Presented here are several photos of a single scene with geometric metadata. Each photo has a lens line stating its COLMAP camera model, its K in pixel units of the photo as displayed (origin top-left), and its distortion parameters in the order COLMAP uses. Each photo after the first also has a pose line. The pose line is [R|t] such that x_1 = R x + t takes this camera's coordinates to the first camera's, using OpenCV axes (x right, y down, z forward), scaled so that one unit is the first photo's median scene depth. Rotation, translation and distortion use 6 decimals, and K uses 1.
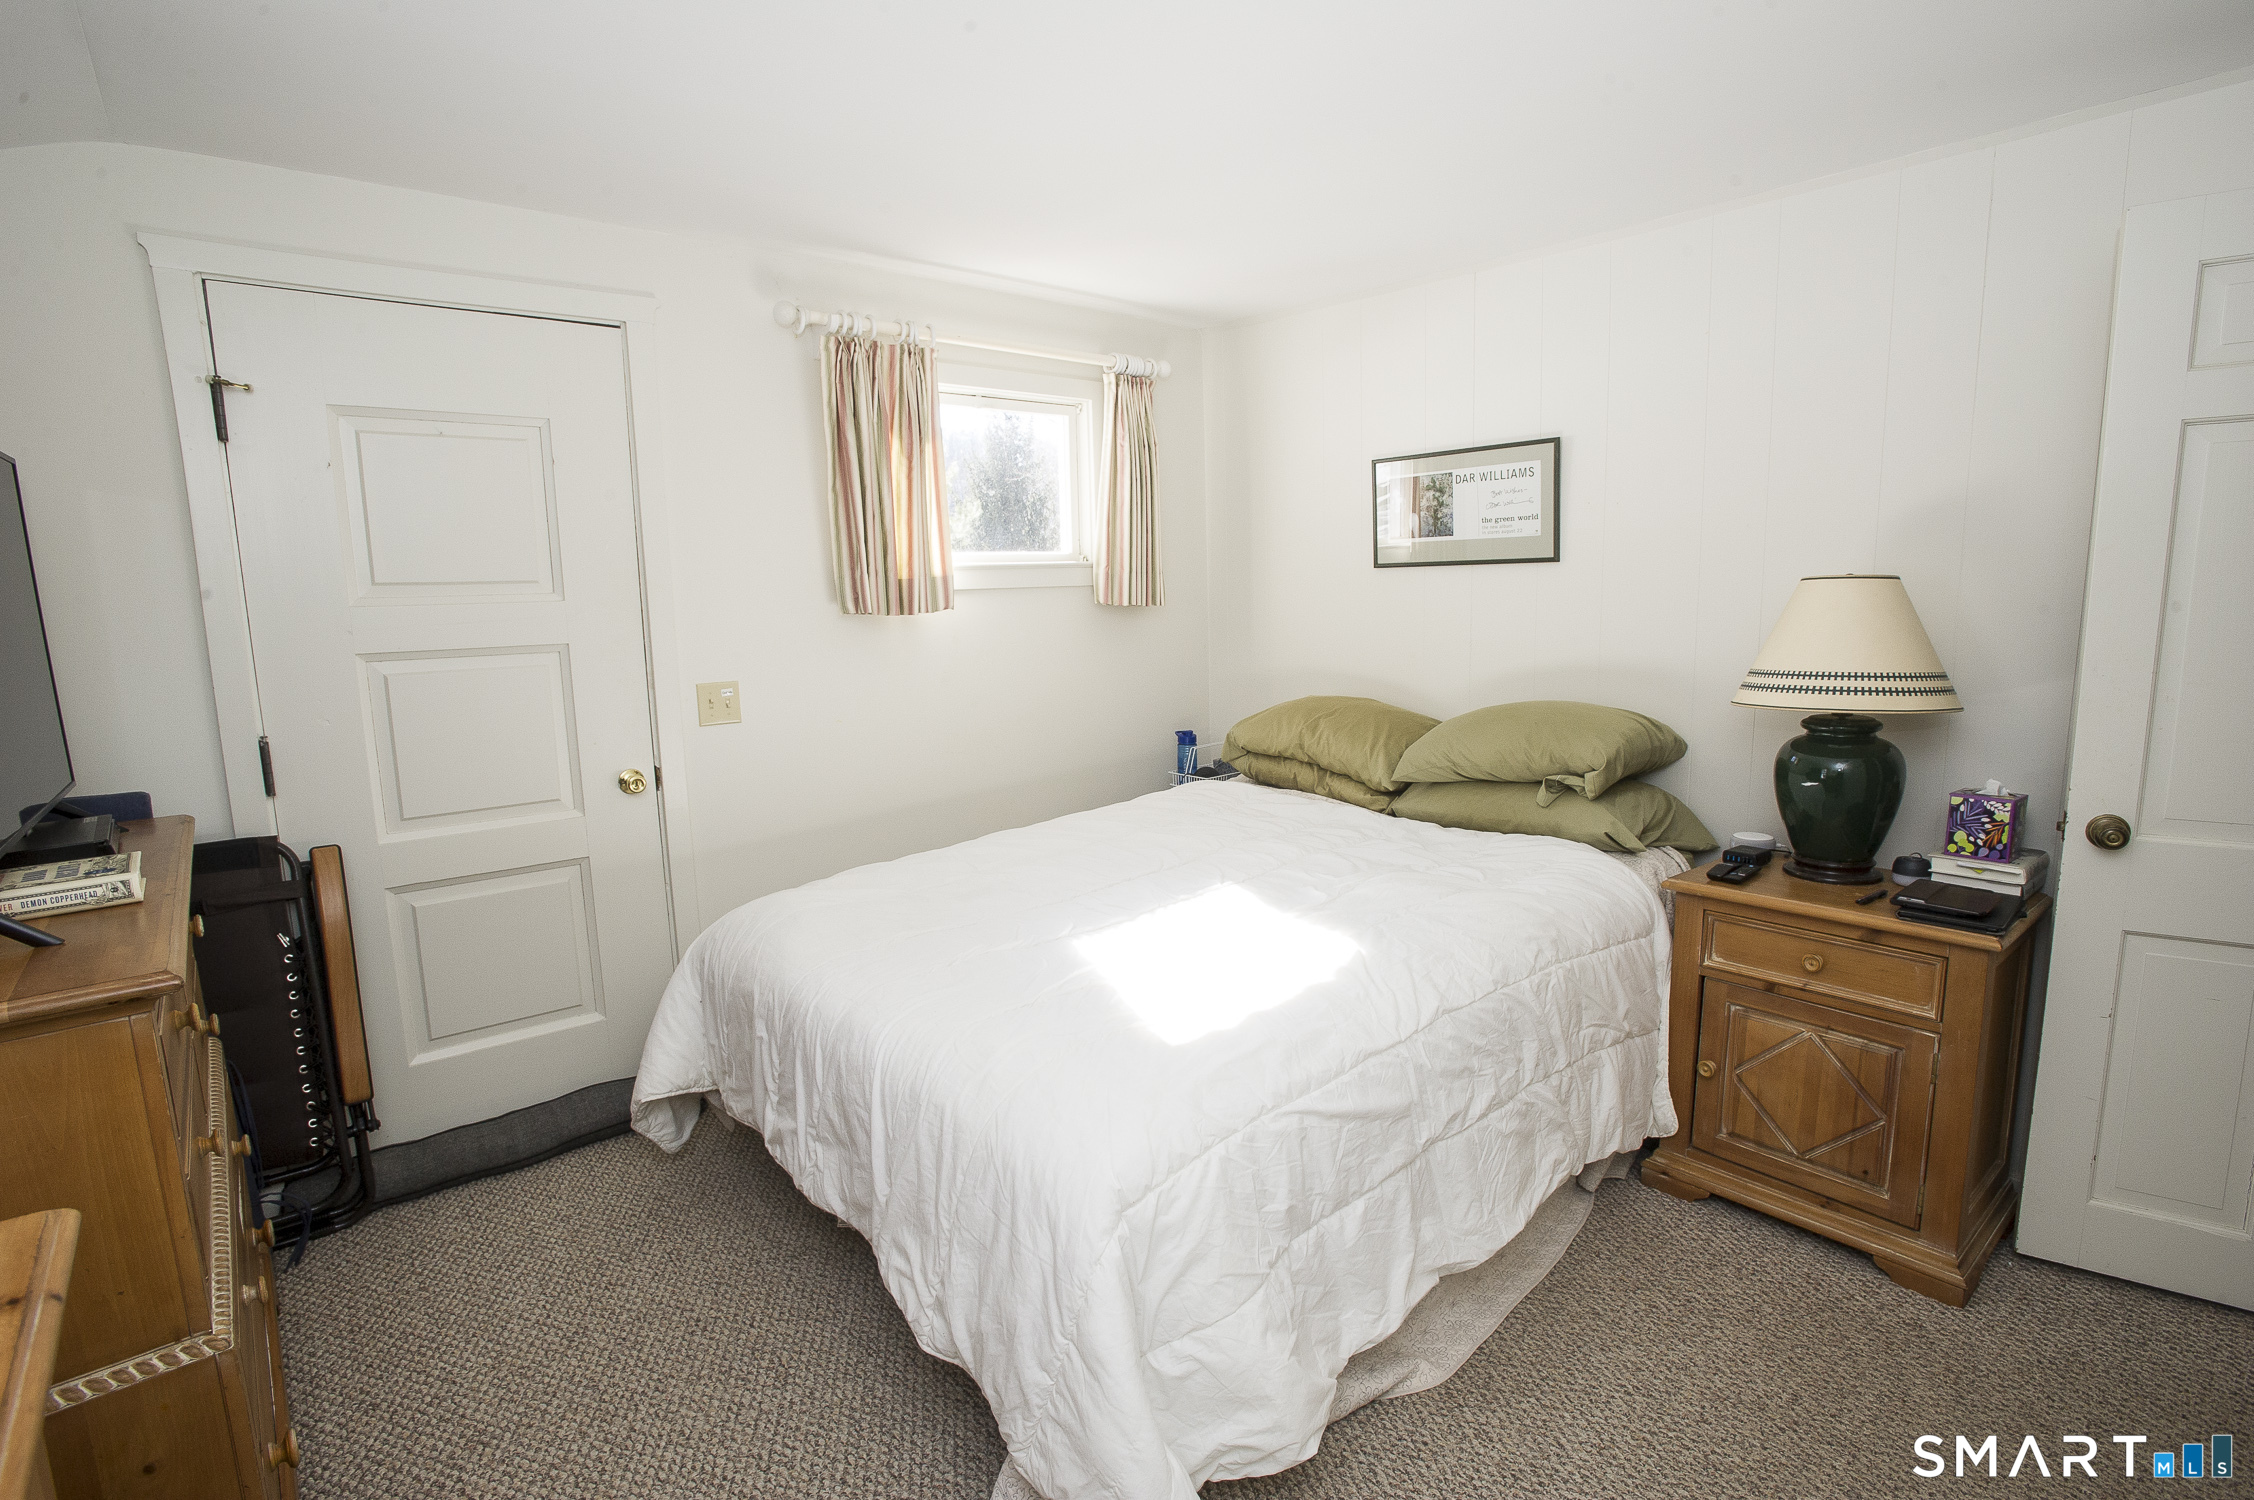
lens RADIAL K [[1066.6, 0, 1137.8], [0, 1066.6, 744.6], [0, 0, 1]] dist [-0.053401, 0.000310]
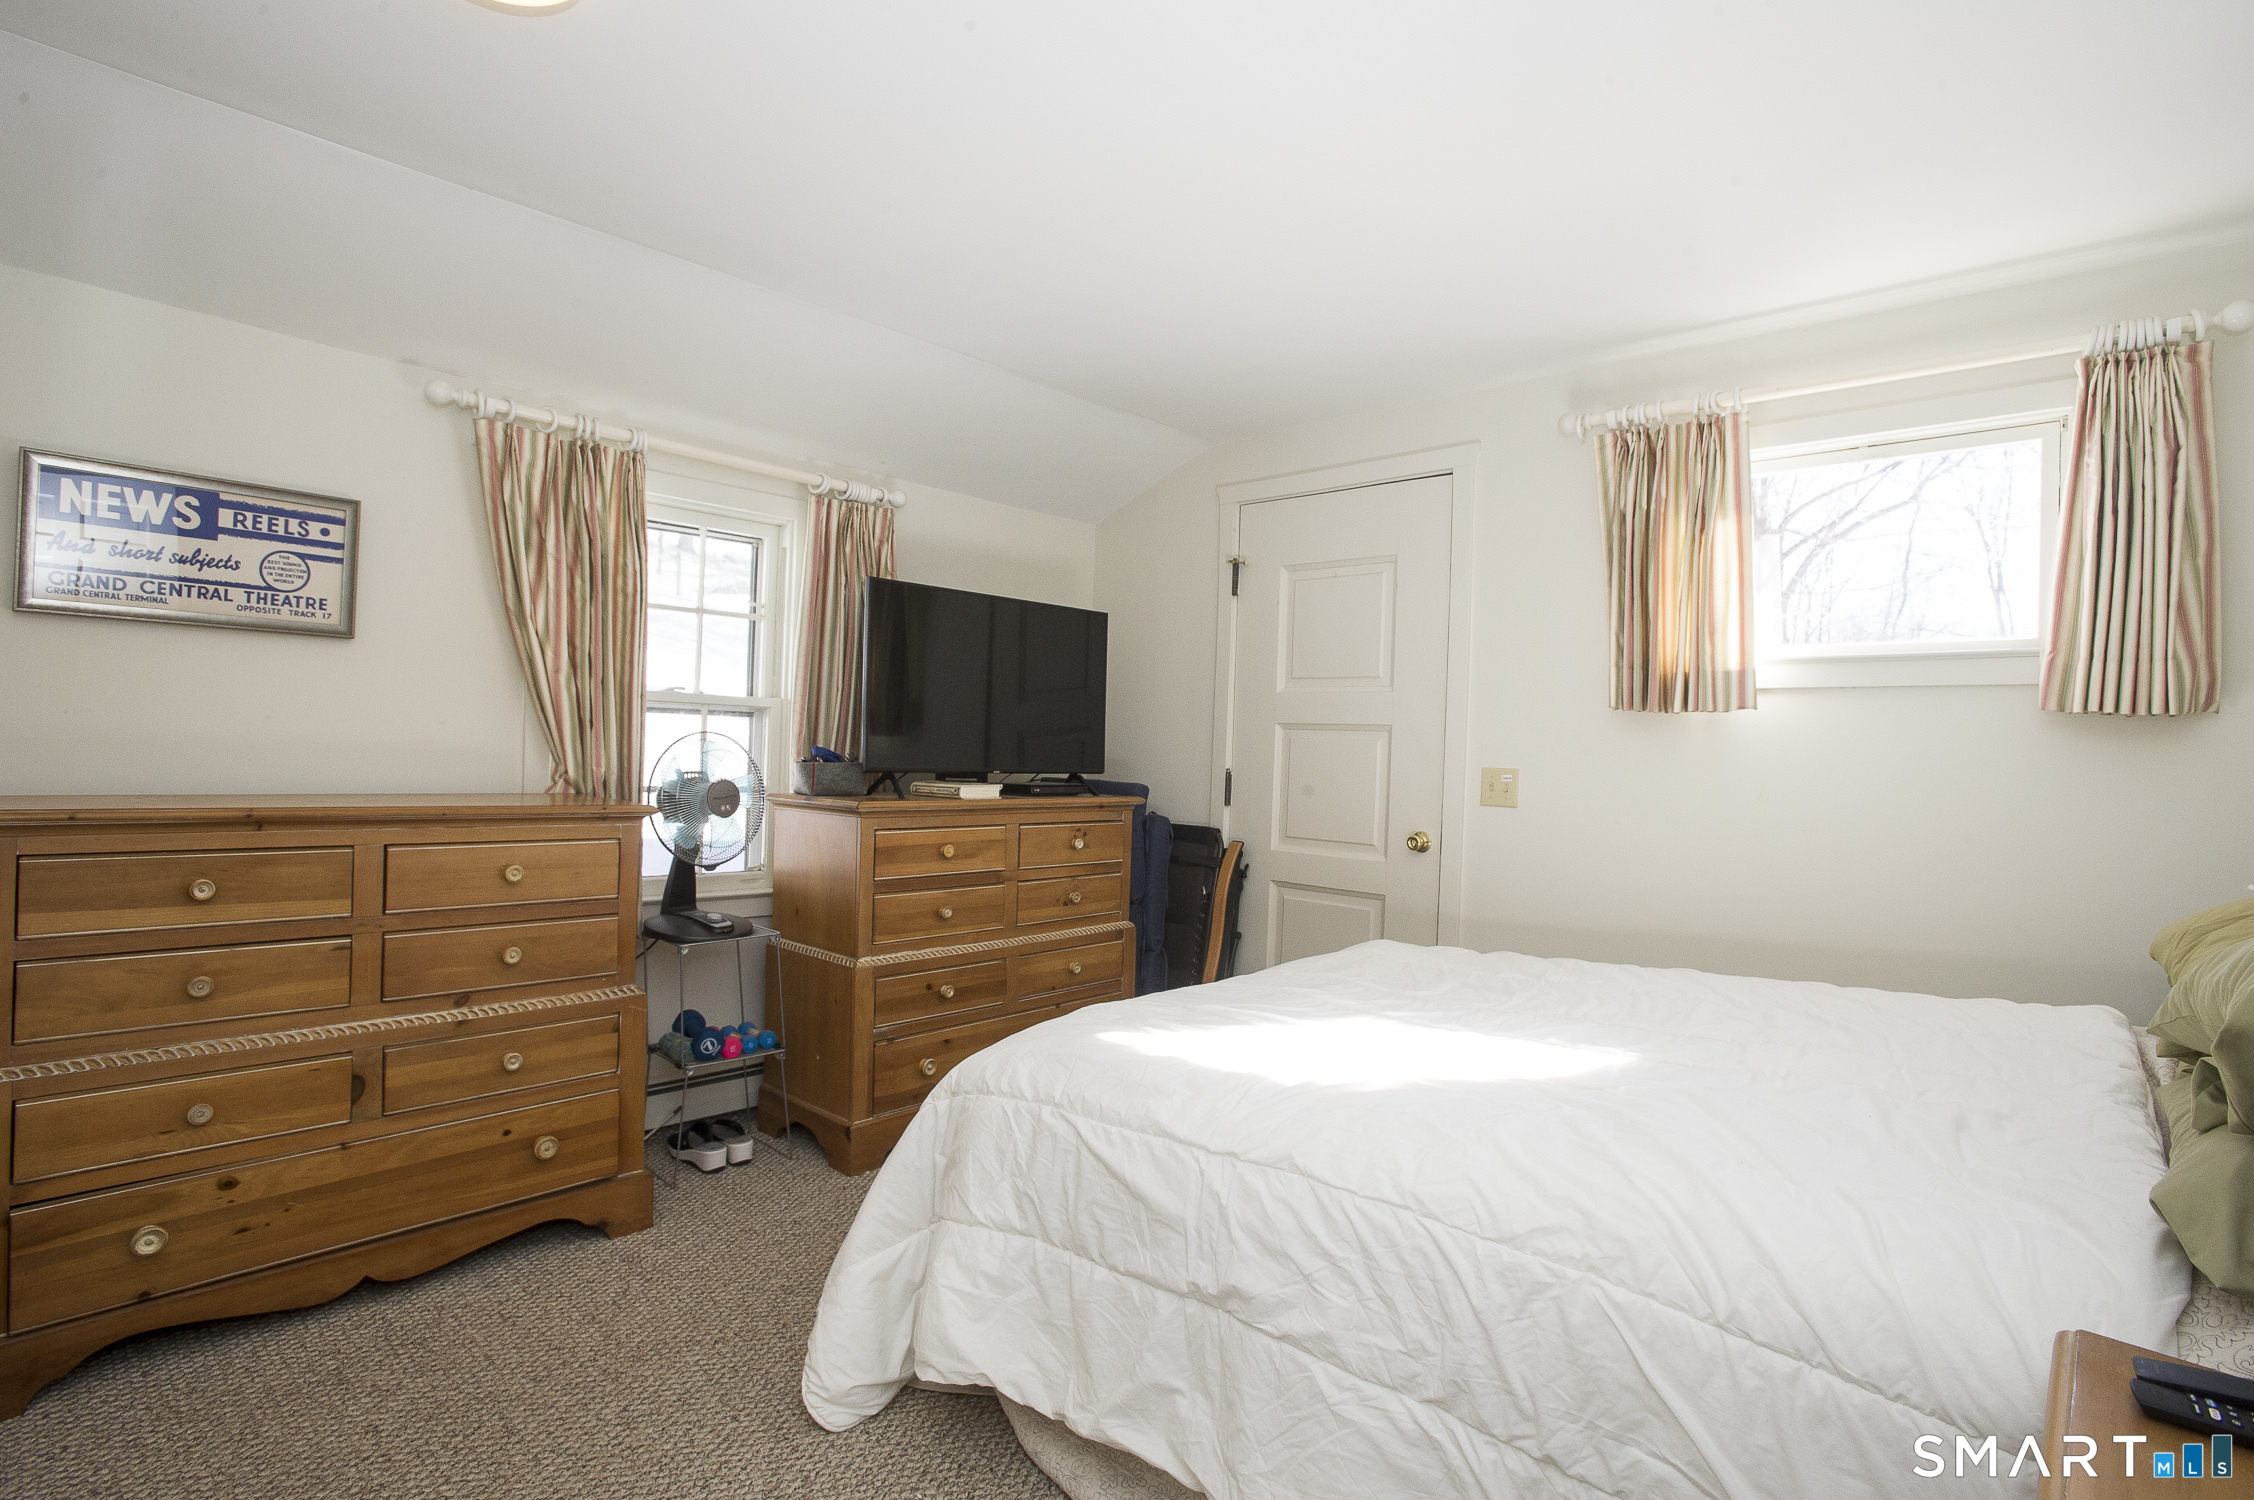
lens RADIAL K [[1024.3, 0, 1131.5], [0, 1024.3, 734.9], [0, 0, 1]] dist [-0.000390, 0.000138]
pose [[0.189777, 0.021923, -0.981582, 0.590197], [-0.181598, 0.983285, -0.013149, -0.009340], [0.964887, 0.180749, 0.190586, 0.426232]]
